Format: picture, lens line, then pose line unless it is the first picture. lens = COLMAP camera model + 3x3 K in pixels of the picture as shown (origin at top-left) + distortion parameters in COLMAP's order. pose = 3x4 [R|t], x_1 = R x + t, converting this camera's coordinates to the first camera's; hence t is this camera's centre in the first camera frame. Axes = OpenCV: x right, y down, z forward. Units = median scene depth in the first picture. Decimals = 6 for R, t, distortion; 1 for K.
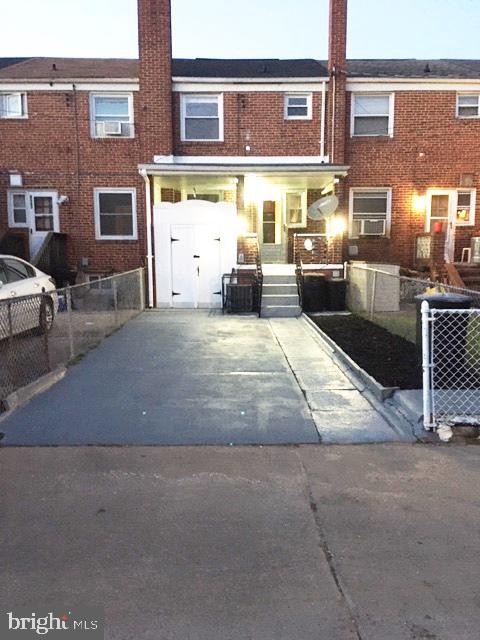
lens RADIAL K [[545.6, 0, 240.0], [0, 545.6, 320.0], [0, 0, 1]] dist [0.035192, -0.006689]
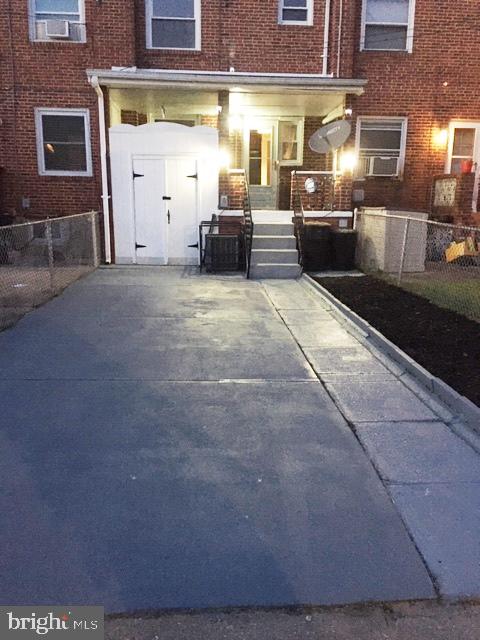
lens RADIAL K [[545.6, 0, 240.0], [0, 545.6, 320.0], [0, 0, 1]] dist [0.035192, -0.006689]
pose [[0.998745, 0.006232, 0.049688, -0.012636], [-0.010559, 0.996126, 0.087301, -0.012249], [-0.048952, -0.087717, 0.994942, 0.202578]]
